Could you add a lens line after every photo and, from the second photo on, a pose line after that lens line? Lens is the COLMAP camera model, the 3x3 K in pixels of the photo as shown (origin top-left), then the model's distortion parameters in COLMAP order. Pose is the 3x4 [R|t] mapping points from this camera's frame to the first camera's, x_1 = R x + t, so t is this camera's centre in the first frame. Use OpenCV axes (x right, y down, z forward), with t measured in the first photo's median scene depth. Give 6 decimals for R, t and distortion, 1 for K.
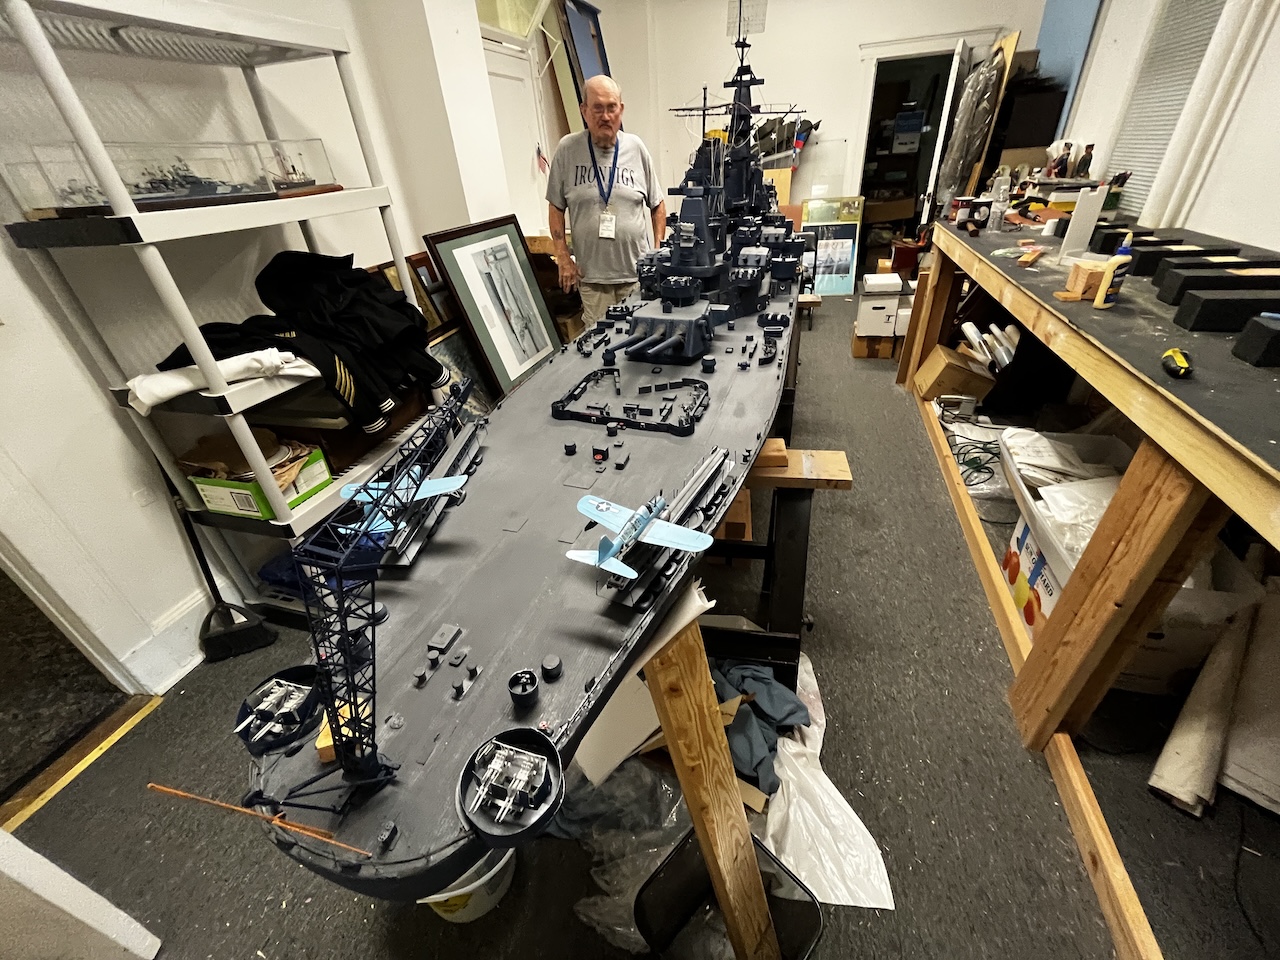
lens RADIAL K [[519.3, 0, 640.0], [0, 519.3, 480.0], [0, 0, 1]] dist [-0.000420, -0.000230]
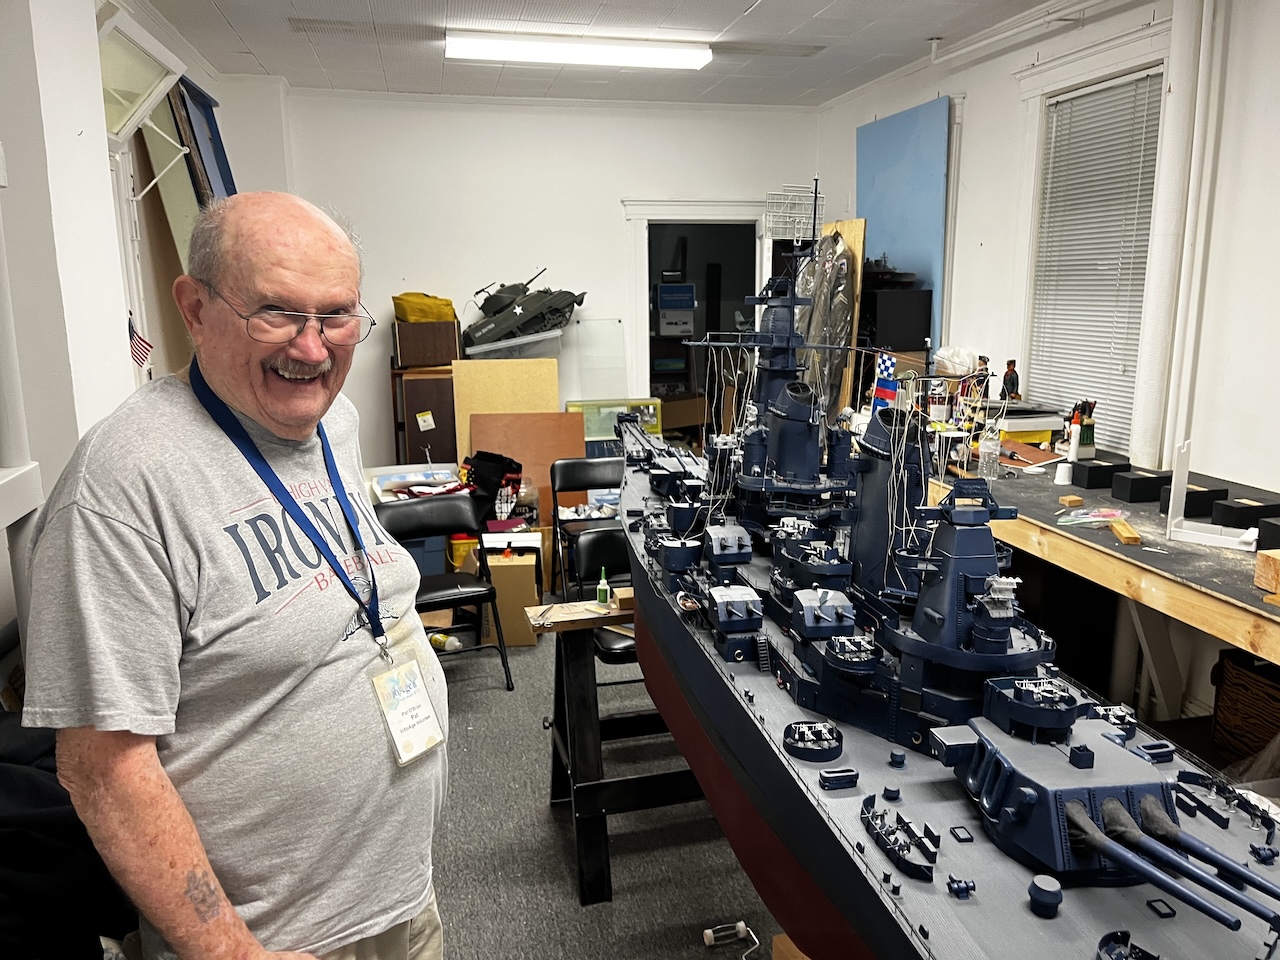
lens RADIAL K [[981.8, 0, 677.5], [0, 981.8, 477.0], [0, 0, 1]] dist [0.060400, -0.100379]
pose [[0.866084, -0.032853, 0.498817, -0.191639], [0.218716, 0.922167, -0.319016, -0.094510], [-0.449512, 0.385394, 0.805860, 0.084663]]
